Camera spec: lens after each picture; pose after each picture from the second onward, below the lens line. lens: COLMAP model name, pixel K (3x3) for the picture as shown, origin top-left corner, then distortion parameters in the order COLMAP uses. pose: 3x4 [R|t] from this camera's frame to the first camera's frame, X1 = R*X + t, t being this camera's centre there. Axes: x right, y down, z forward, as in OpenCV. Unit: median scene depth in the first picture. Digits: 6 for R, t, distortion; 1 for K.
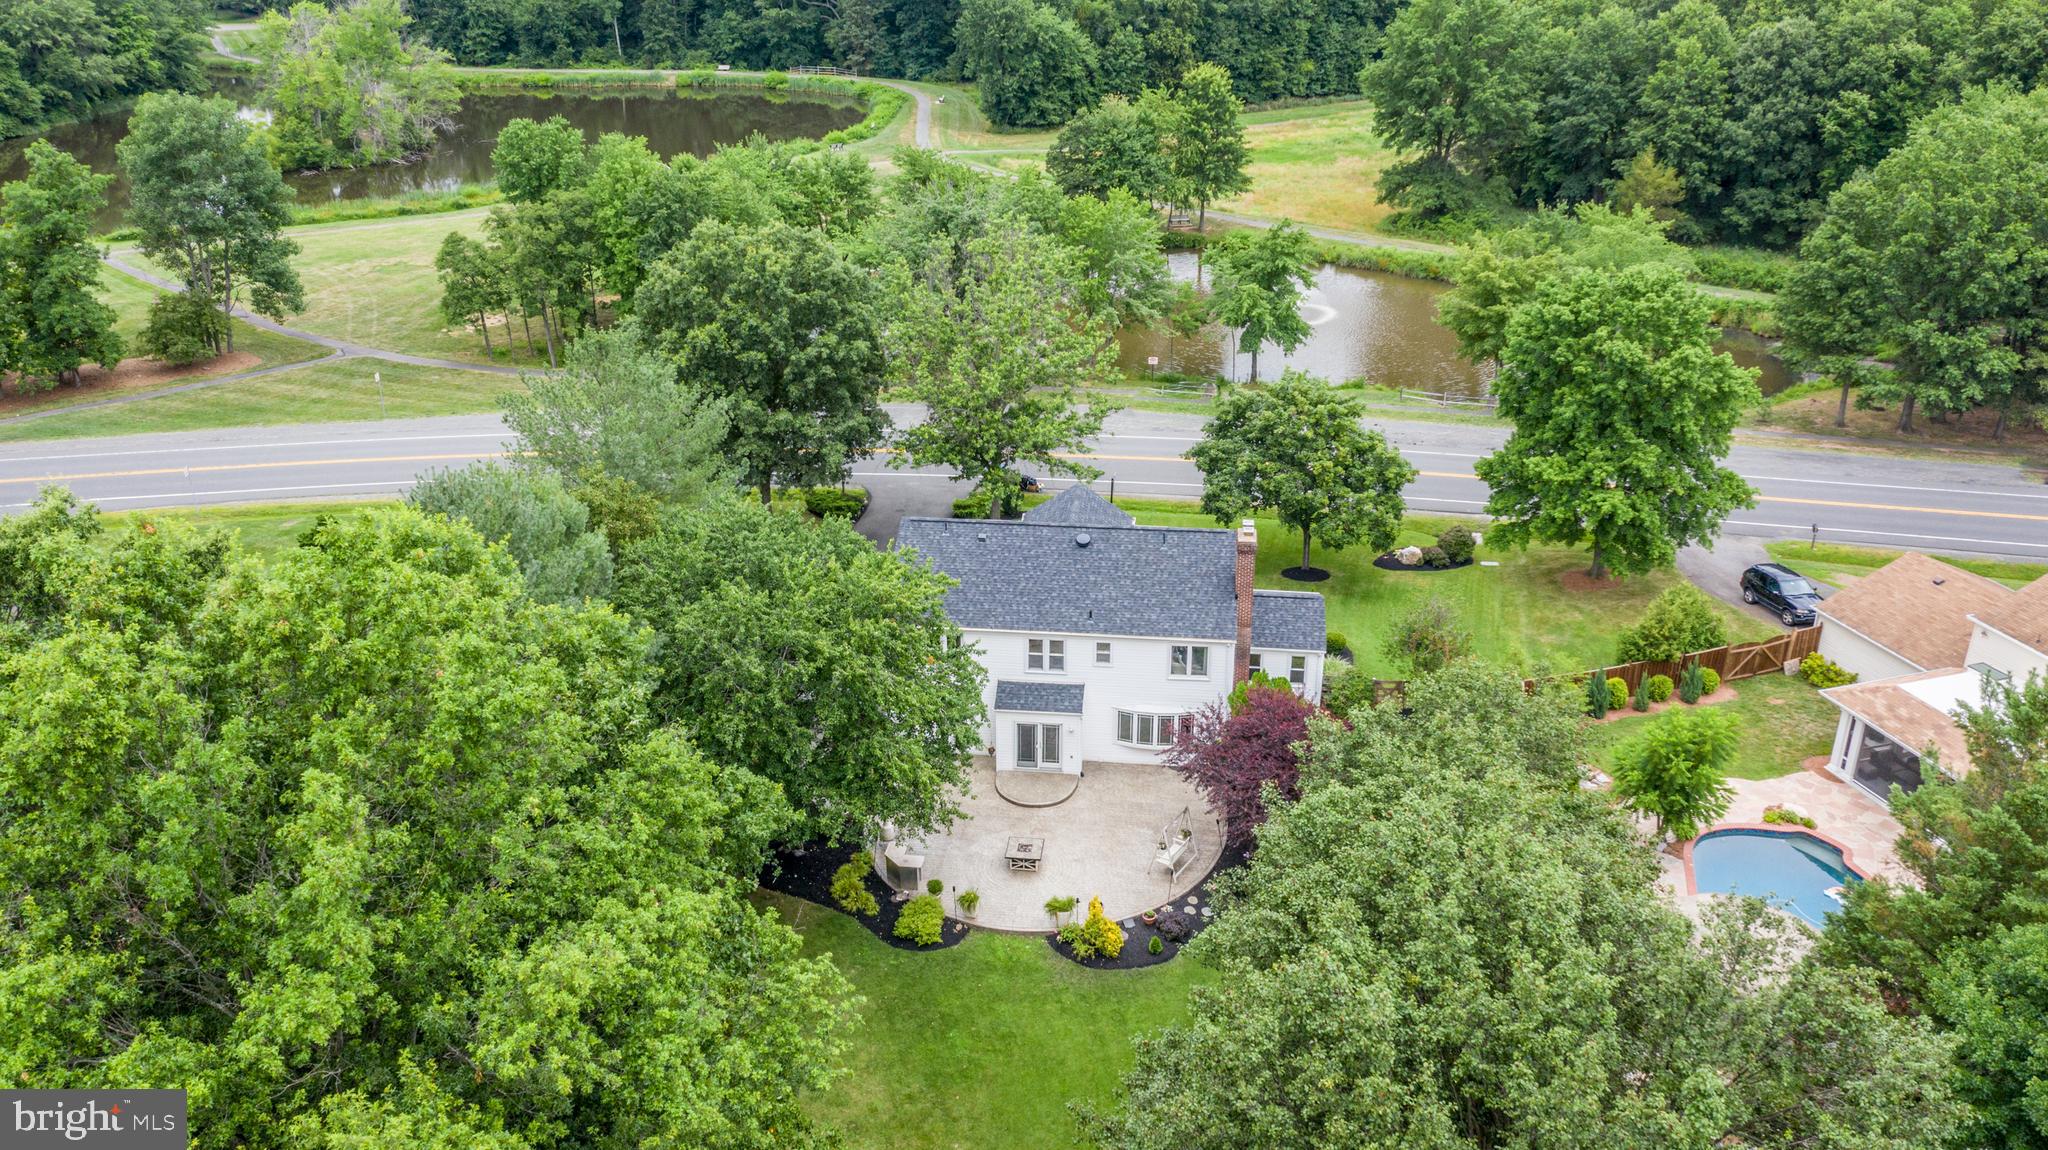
lens RADIAL K [[1648.9, 0, 1037.6], [0, 1648.9, 579.2], [0, 0, 1]] dist [-0.017920, 0.004367]
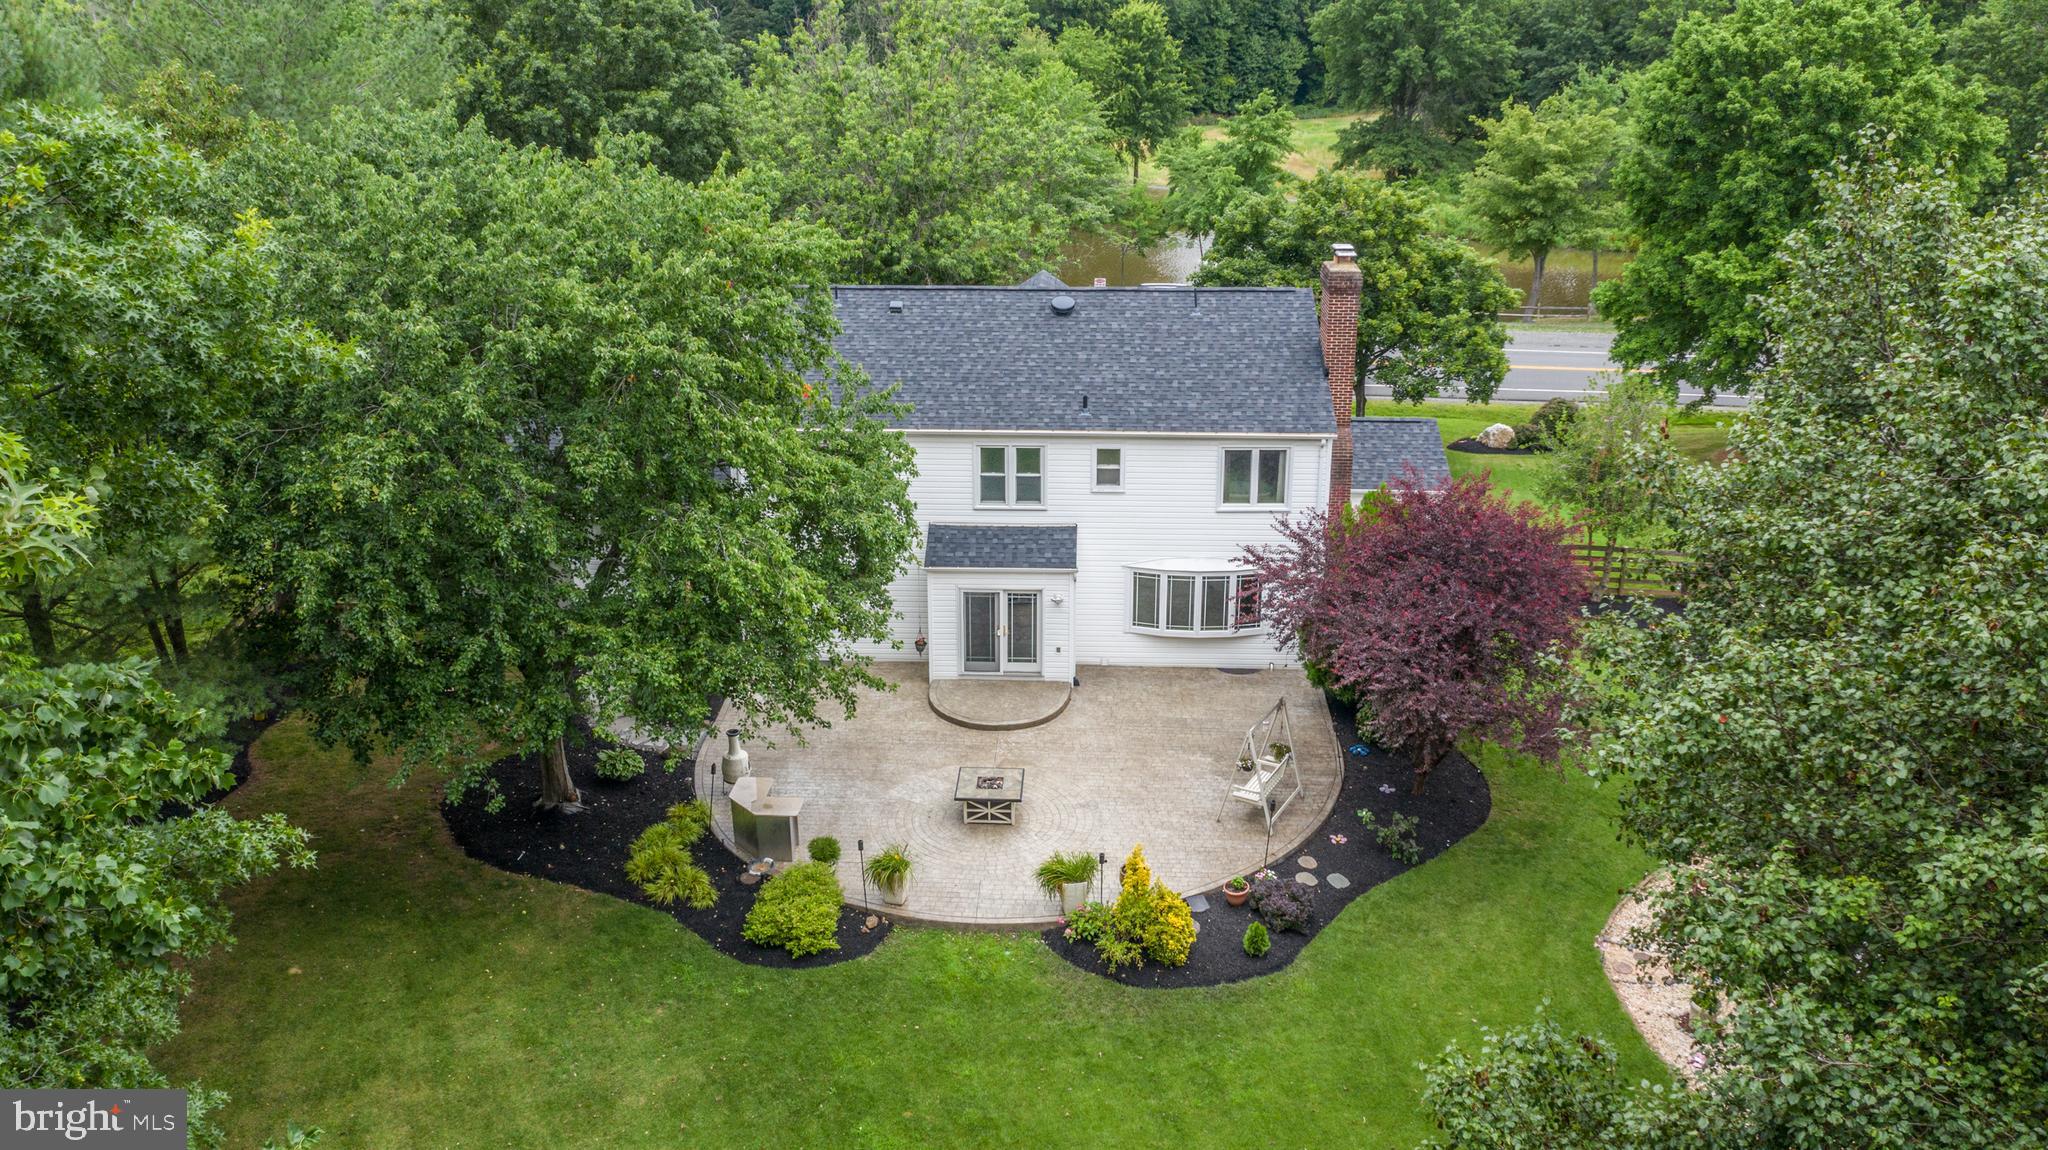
lens RADIAL K [[1640.4, 0, 1034.6], [0, 1640.4, 577.5], [0, 0, 1]] dist [-0.011774, -0.002464]
pose [[0.997939, -0.022856, 0.059959, -0.018482], [0.027479, 0.996618, -0.077442, 0.106083], [-0.057986, 0.078930, 0.995192, 0.349788]]
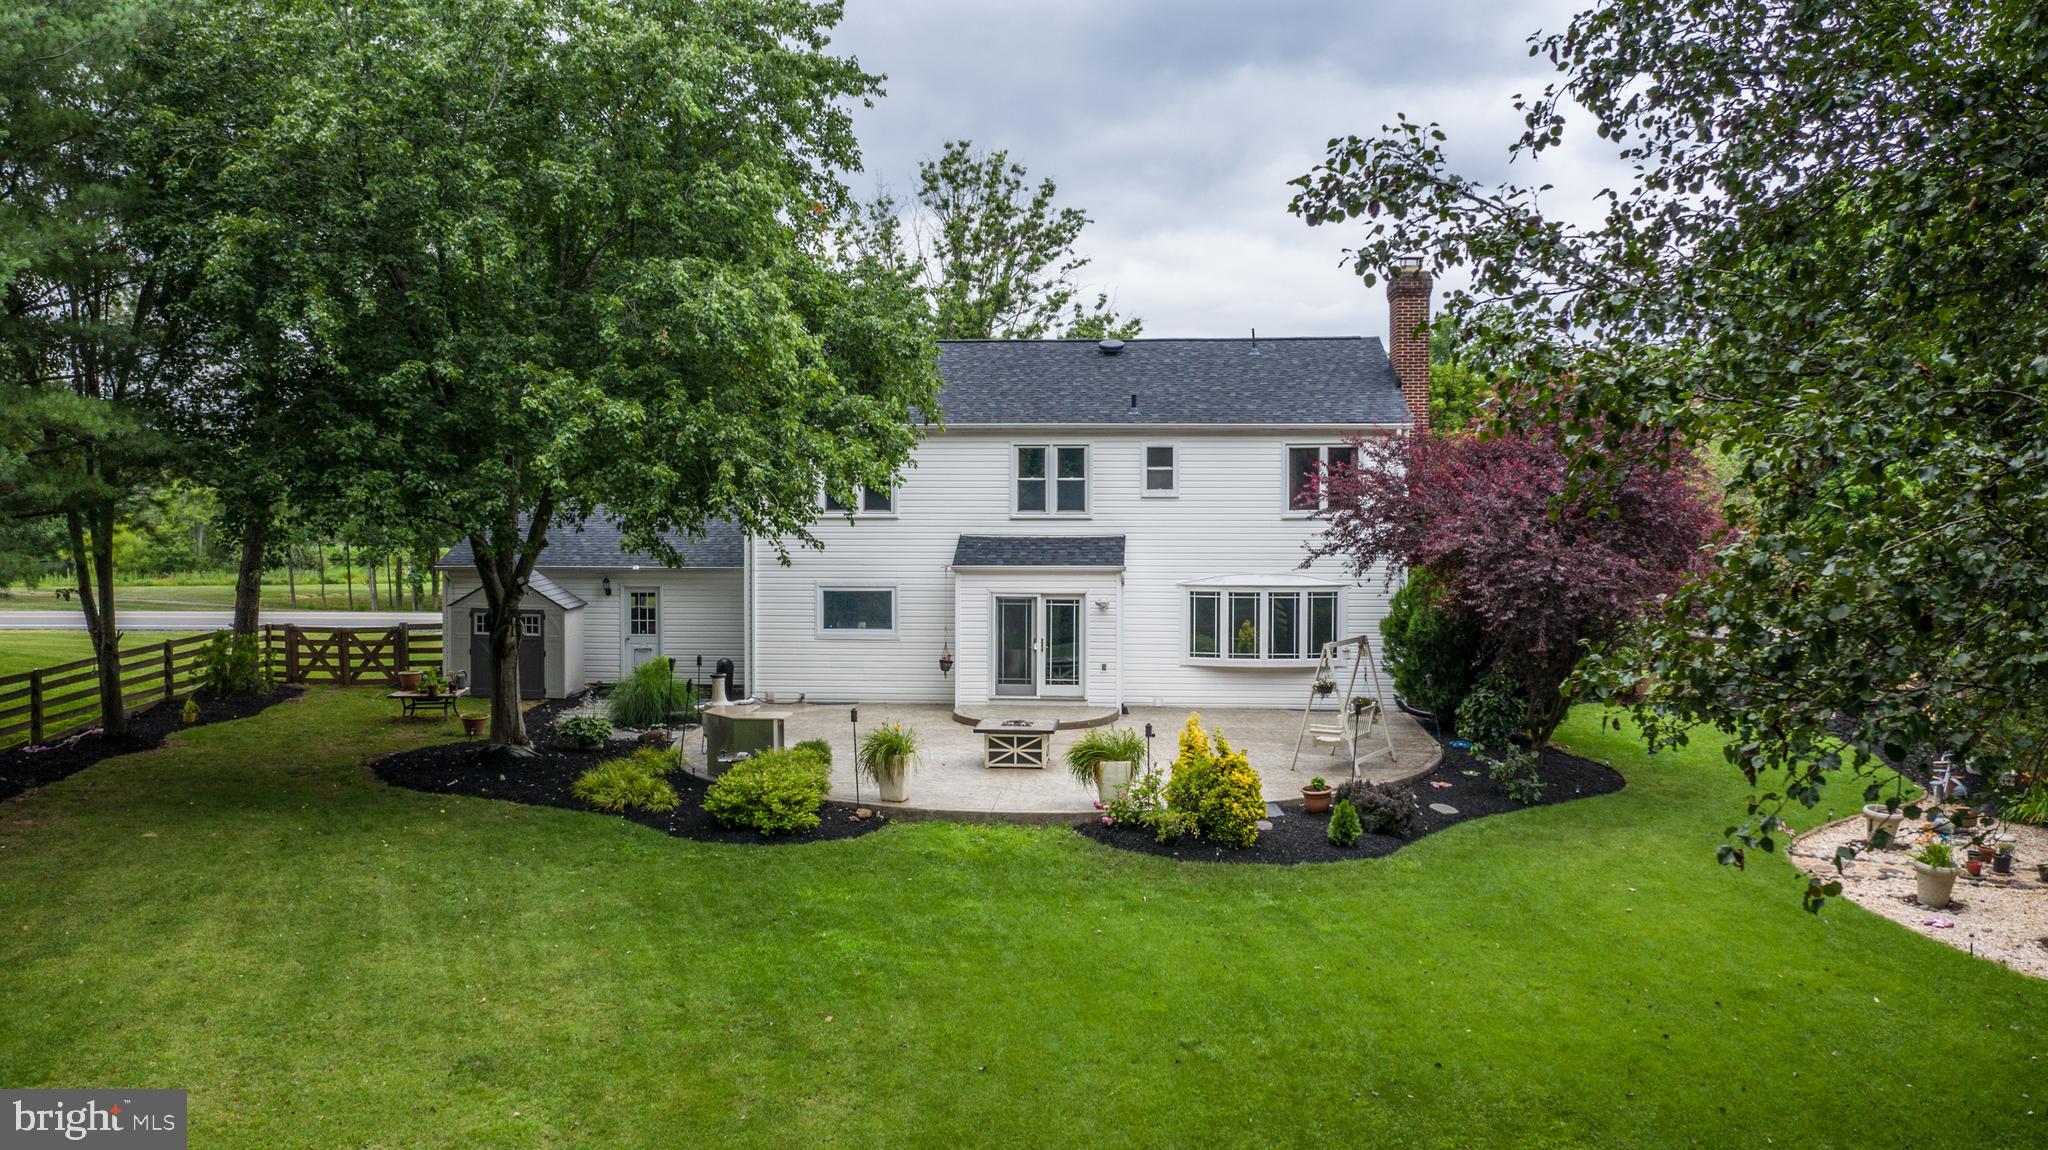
lens RADIAL K [[1670.8, 0, 1033.0], [0, 1670.8, 568.8], [0, 0, 1]] dist [-0.018669, 0.003633]
pose [[0.999762, 0.000289, 0.021798, -0.010370], [0.008163, 0.922196, -0.386637, 0.232398], [-0.020214, 0.386723, 0.921974, 0.429455]]
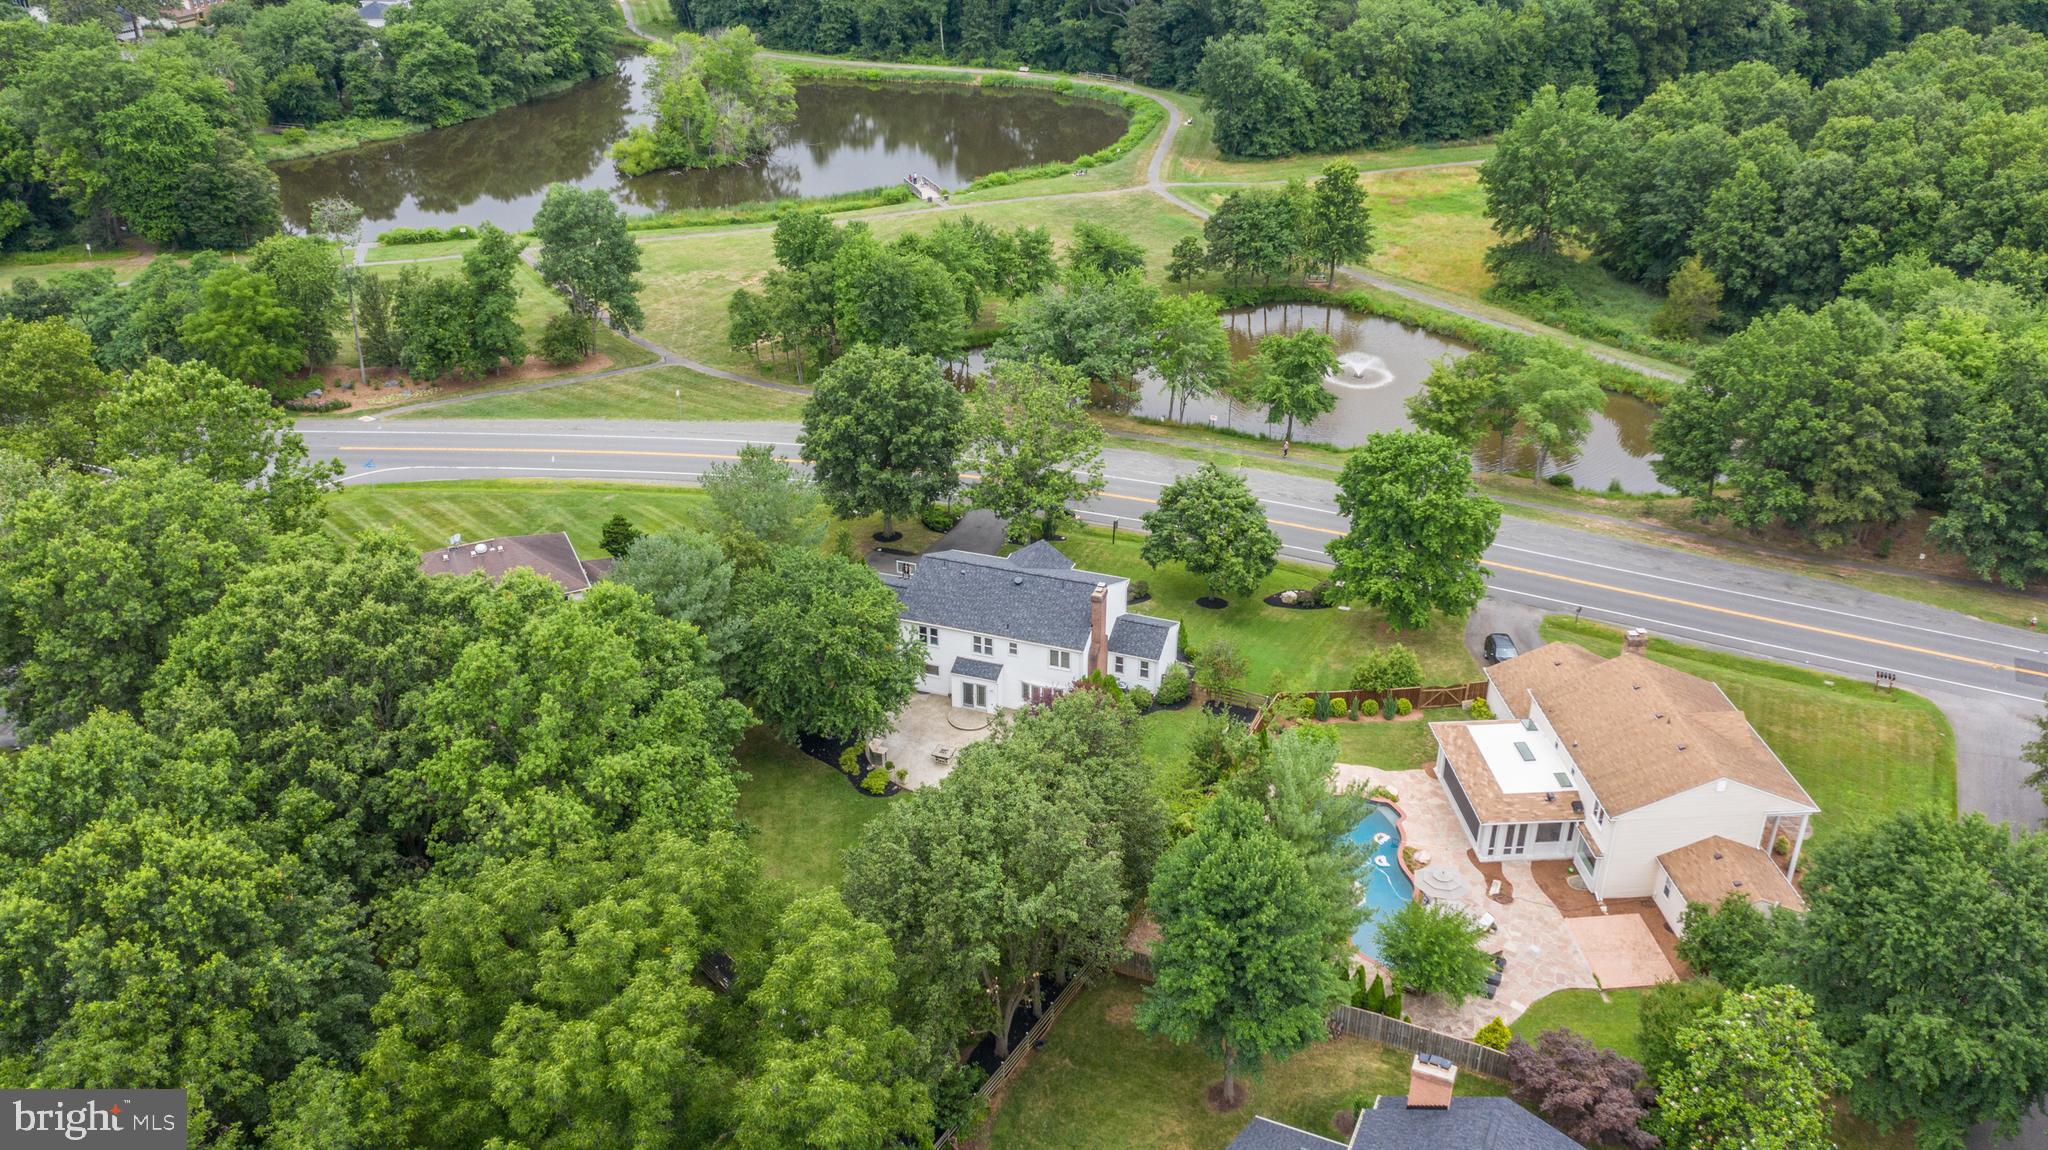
lens RADIAL K [[1676.3, 0, 1032.1], [0, 1676.3, 577.4], [0, 0, 1]] dist [-0.014896, -0.003005]
pose [[0.971806, 0.111339, -0.207838, 0.349495], [-0.098135, 0.992505, 0.072830, -0.134660], [0.214389, -0.050380, 0.975448, -0.608666]]
